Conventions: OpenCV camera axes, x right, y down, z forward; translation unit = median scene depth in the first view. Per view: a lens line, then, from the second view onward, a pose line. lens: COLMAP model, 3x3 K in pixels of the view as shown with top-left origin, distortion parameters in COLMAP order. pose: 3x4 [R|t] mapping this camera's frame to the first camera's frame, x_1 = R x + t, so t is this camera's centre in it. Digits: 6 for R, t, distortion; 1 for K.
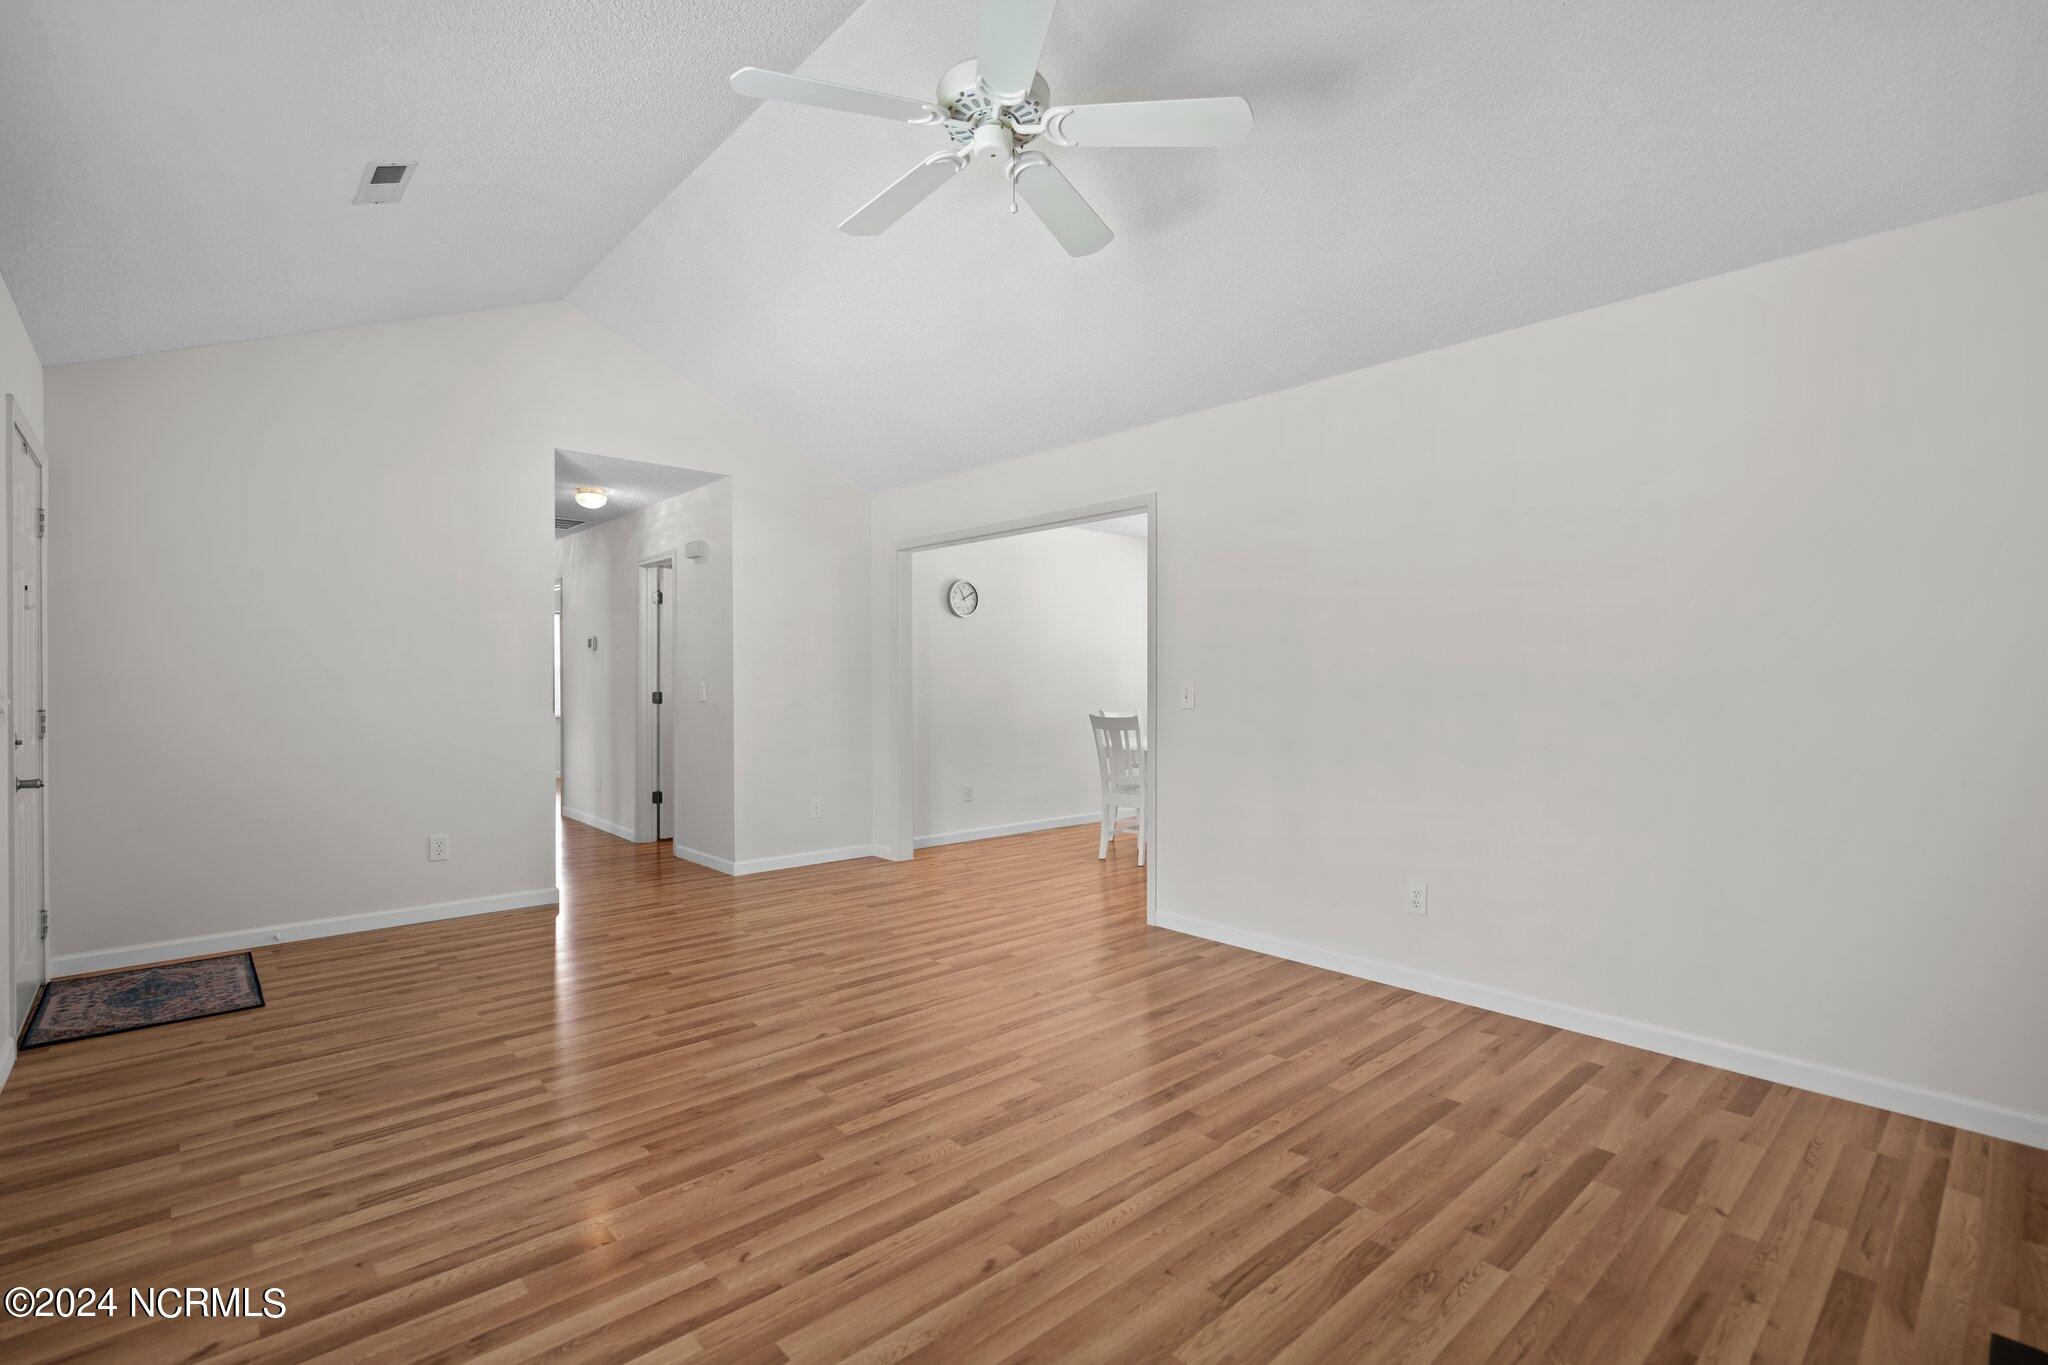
lens RADIAL K [[932.0, 0, 1027.0], [0, 932.0, 683.5], [0, 0, 1]] dist [-0.000979, 0.000731]
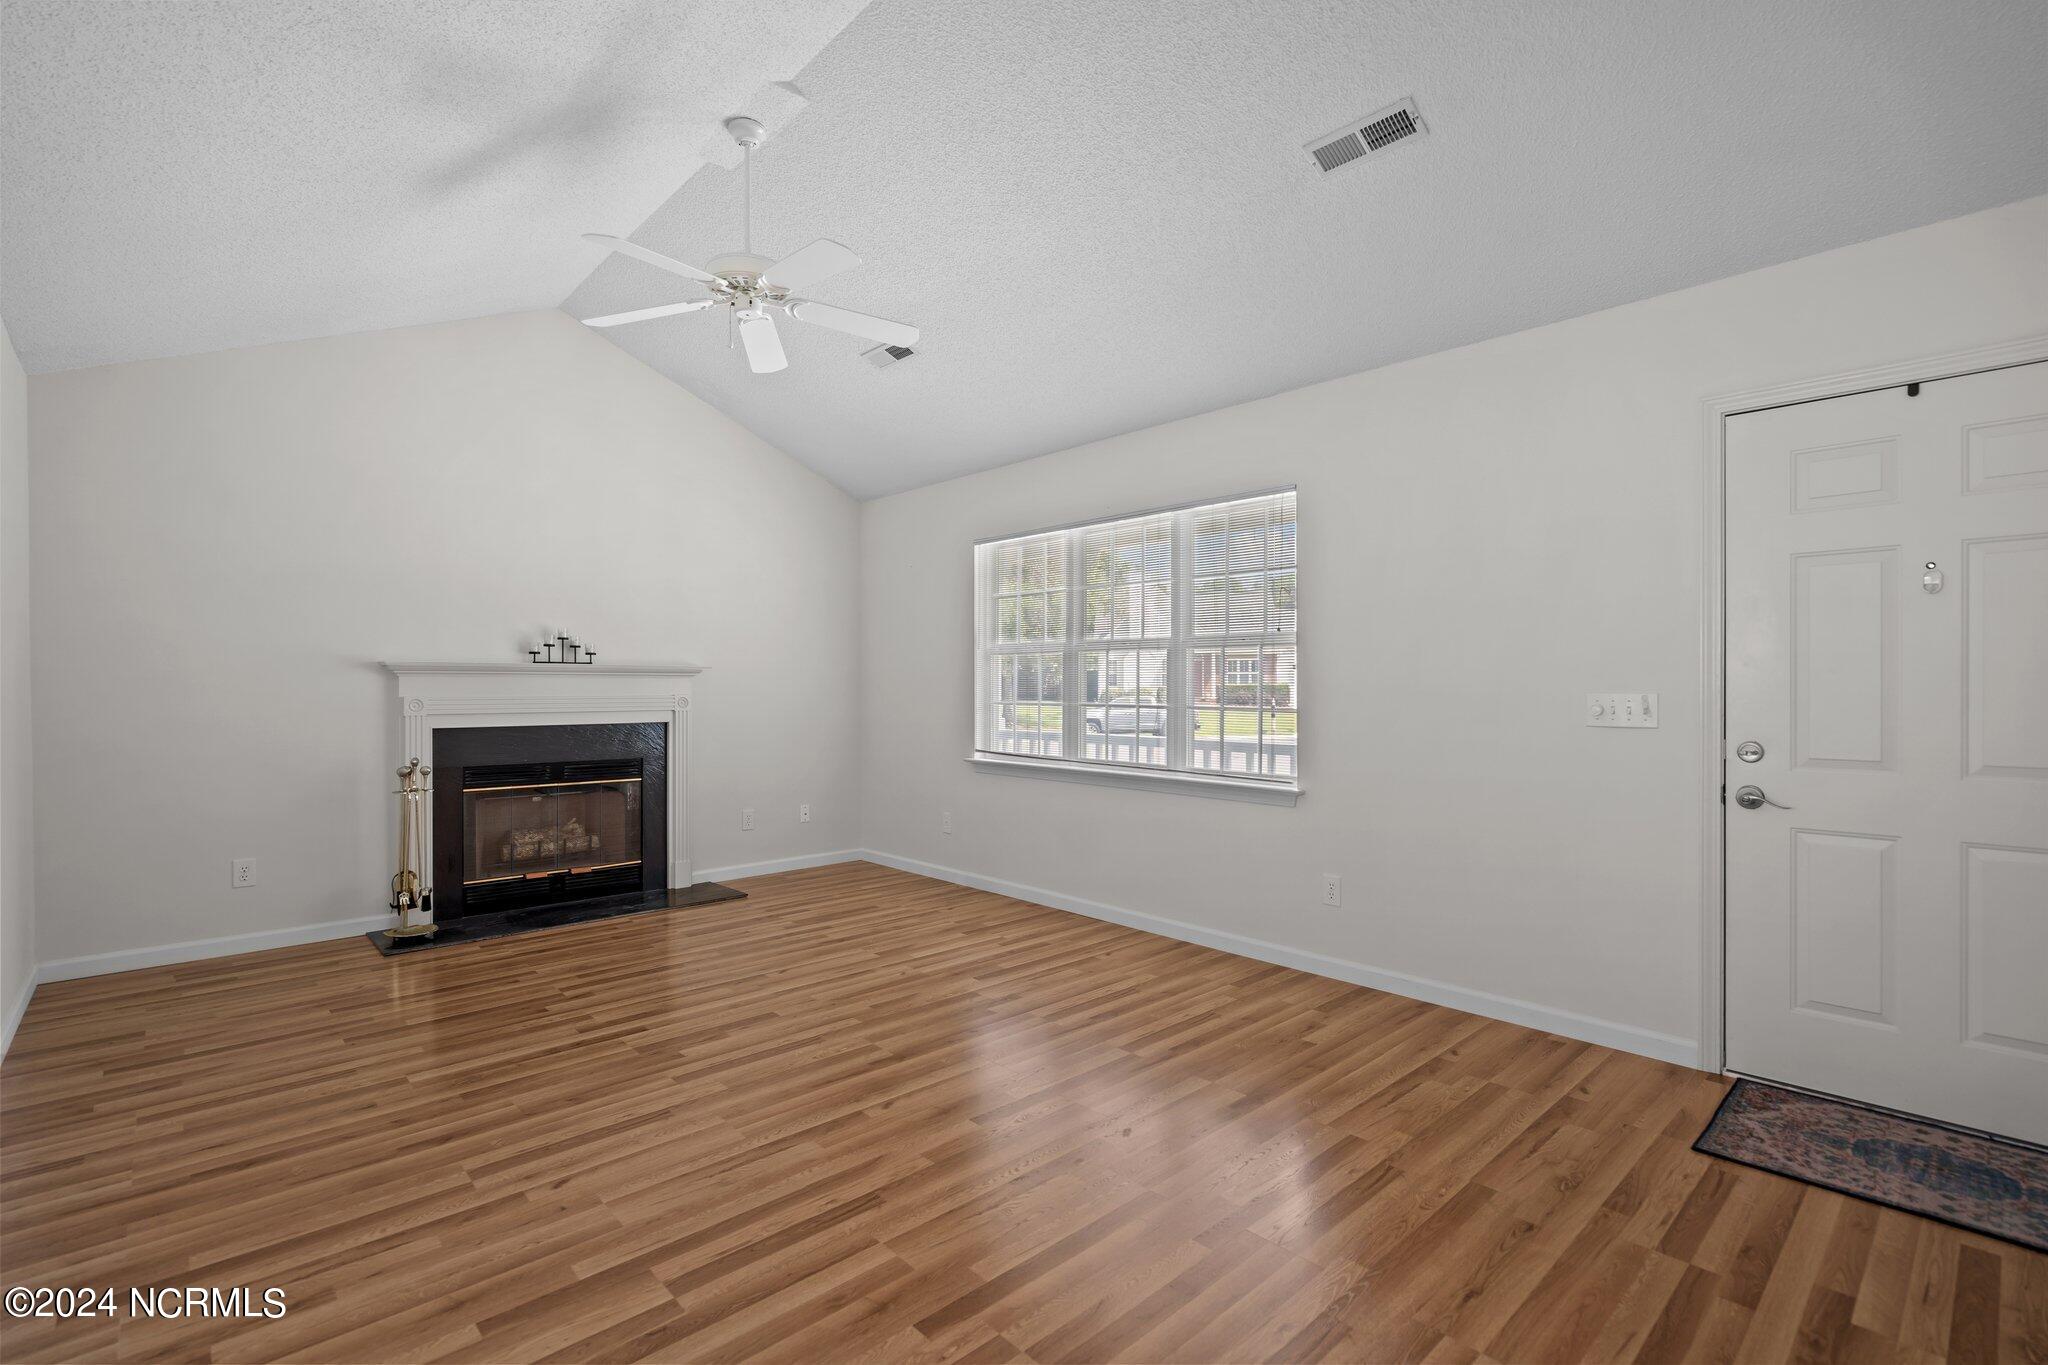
lens RADIAL K [[932.0, 0, 1016.0], [0, 932.0, 687.0], [0, 0, 1]] dist [-0.000979, 0.000731]
pose [[-0.999988, 0.002567, 0.004160, -0.378459], [0.002591, 0.999979, 0.005868, -0.007697], [-0.004145, 0.005879, -0.999974, 2.041289]]
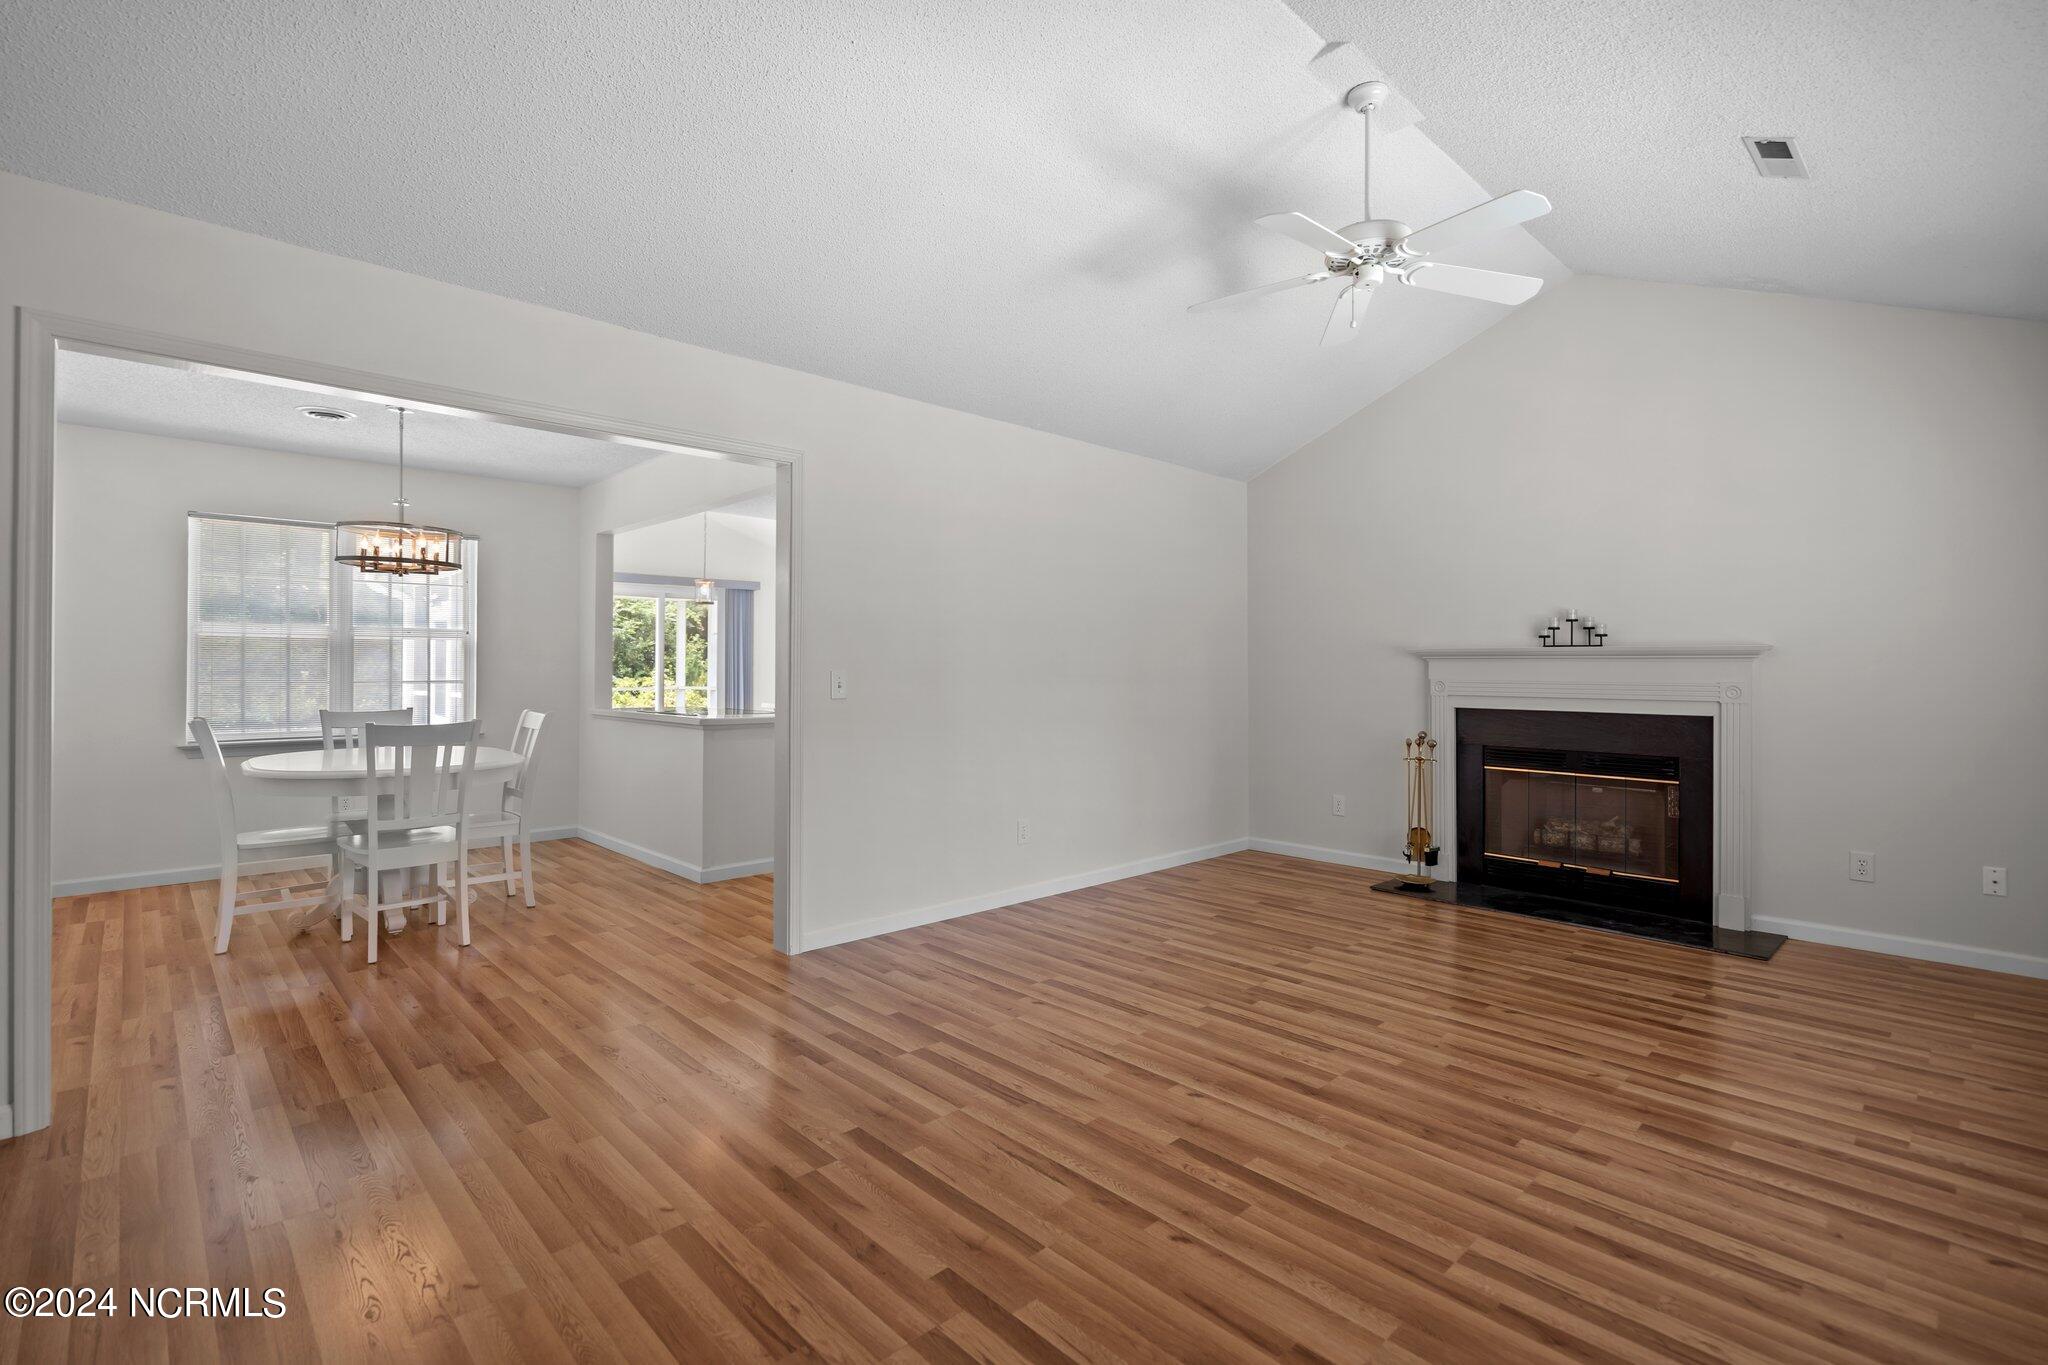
lens RADIAL K [[932.0, 0, 1026.4], [0, 932.0, 664.4], [0, 0, 1]] dist [-0.000979, 0.000731]
pose [[-0.022029, 0.004452, 0.999747, -1.167532], [-0.000235, 0.999990, -0.004458, -0.005329], [-0.999757, -0.000333, -0.022028, 1.295431]]
